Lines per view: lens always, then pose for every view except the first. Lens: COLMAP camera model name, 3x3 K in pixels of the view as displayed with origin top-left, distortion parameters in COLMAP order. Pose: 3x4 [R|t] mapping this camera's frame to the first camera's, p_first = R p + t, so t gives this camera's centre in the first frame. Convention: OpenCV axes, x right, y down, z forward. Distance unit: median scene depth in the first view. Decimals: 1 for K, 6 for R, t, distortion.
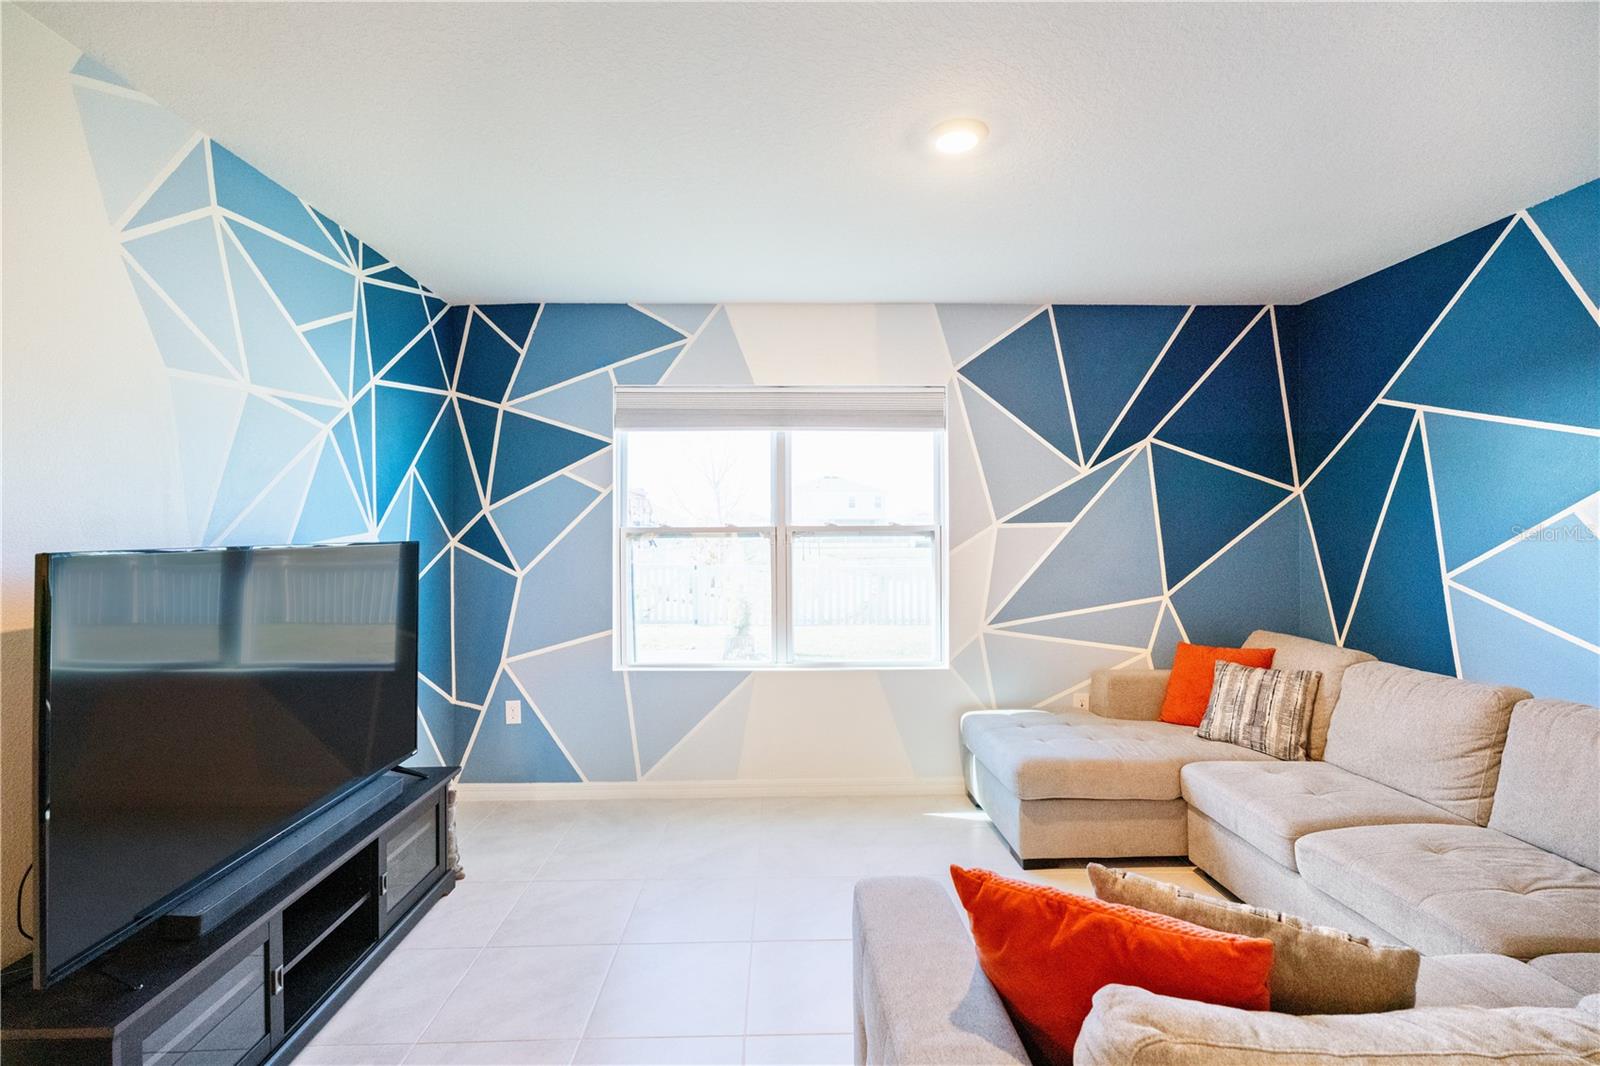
lens RADIAL K [[710.8, 0, 802.0], [0, 710.8, 531.7], [0, 0, 1]] dist [0.002887, 0.000305]
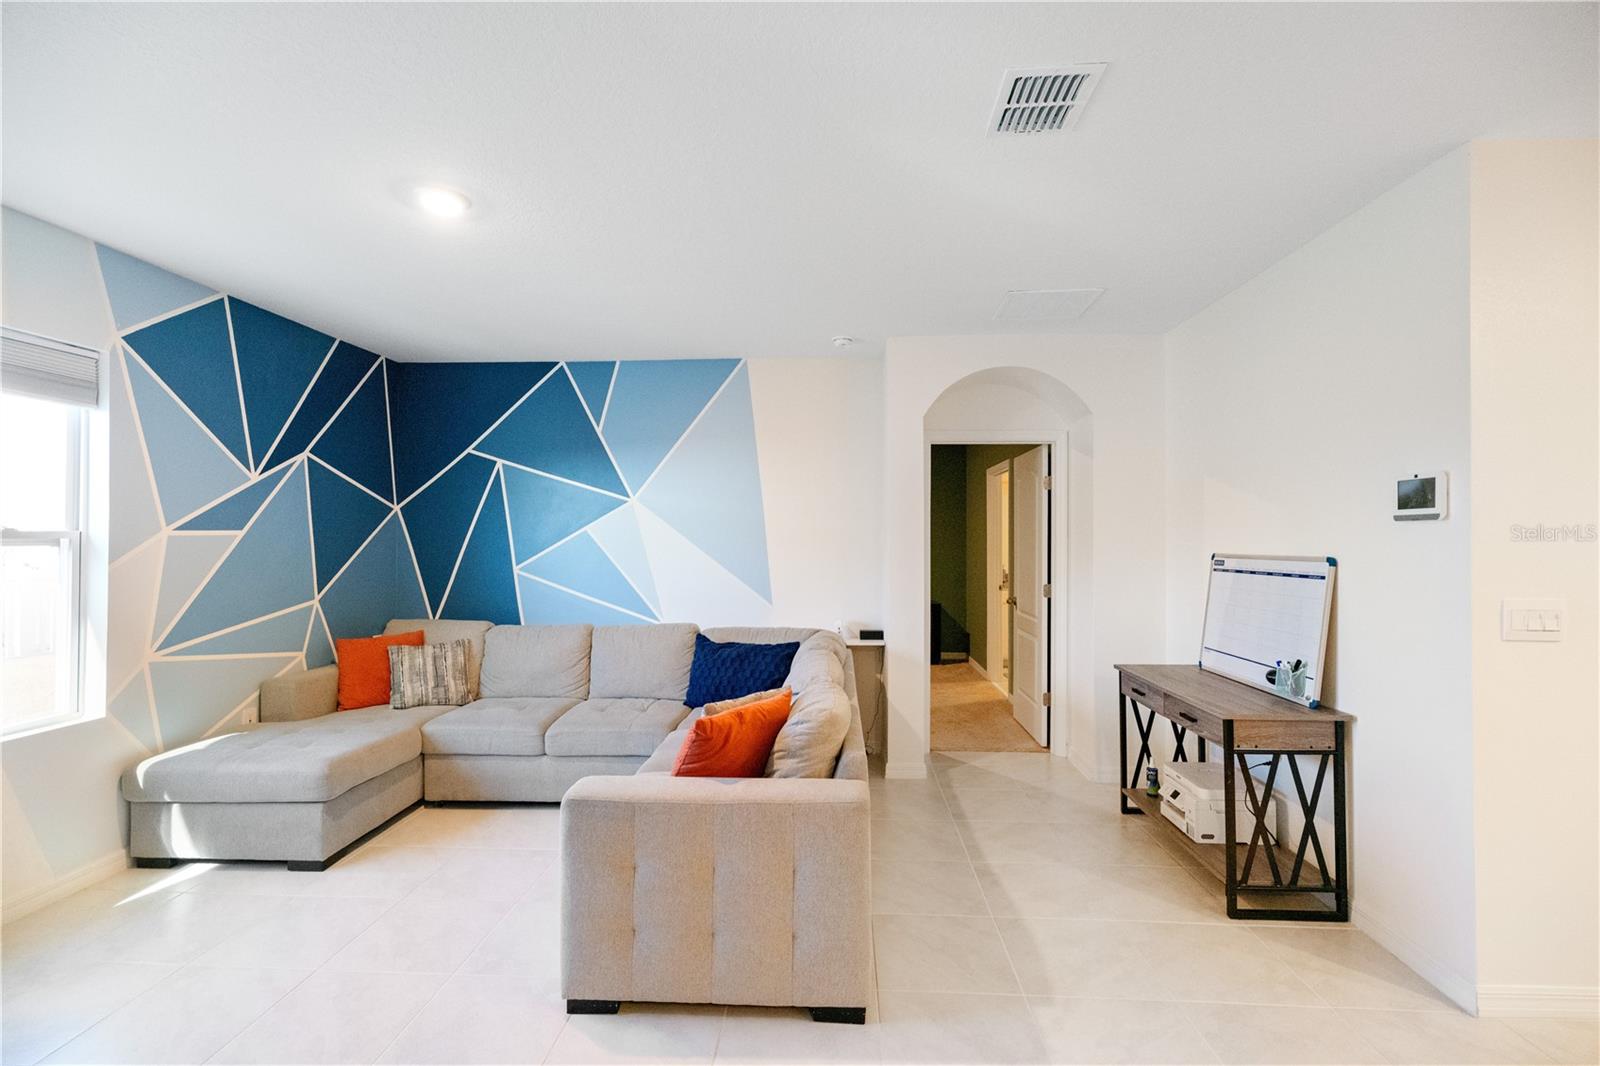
lens RADIAL K [[710.8, 0, 802.0], [0, 710.8, 531.7], [0, 0, 1]] dist [0.002887, 0.000305]
pose [[0.085788, 0.013563, 0.996221, -0.523230], [0.000814, 0.999906, -0.013683, 0.002544], [-0.996313, 0.001985, 0.085769, 0.178911]]
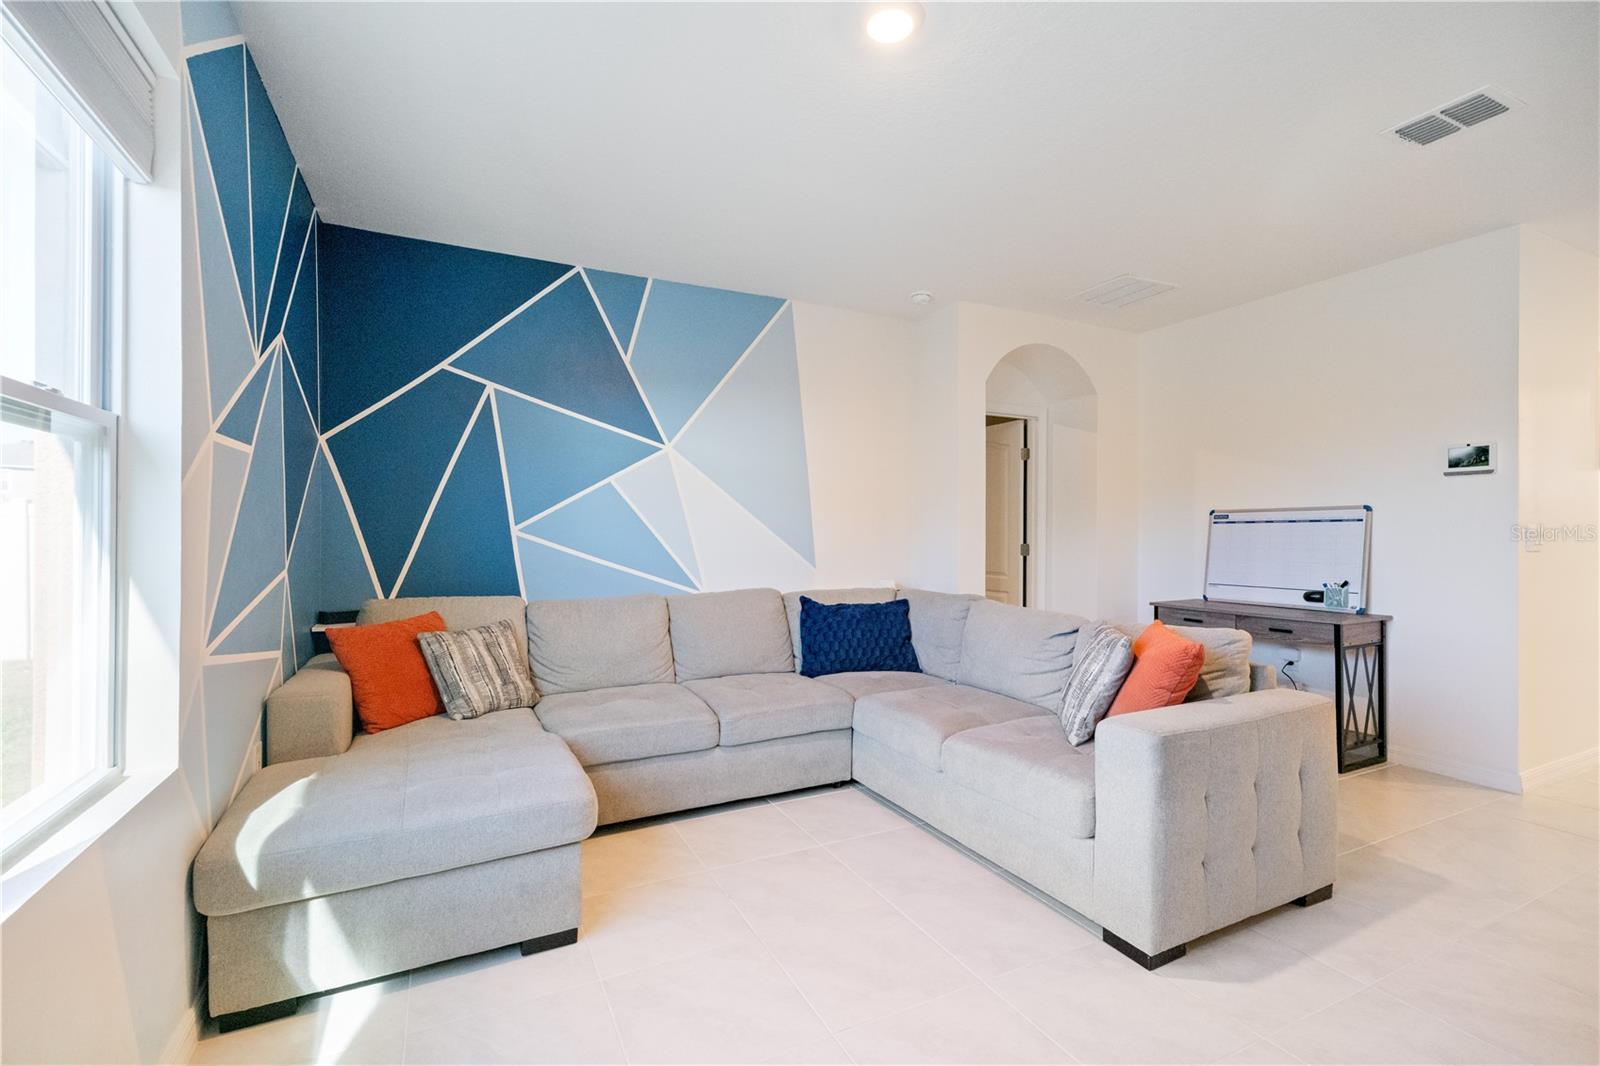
lens RADIAL K [[710.8, 0, 802.0], [0, 710.8, 531.7], [0, 0, 1]] dist [0.002887, 0.000305]
pose [[-0.418454, 0.004546, 0.908226, -0.332782], [0.001745, 0.999990, -0.004201, 0.060645], [-0.908236, -0.000174, -0.418458, 0.868098]]
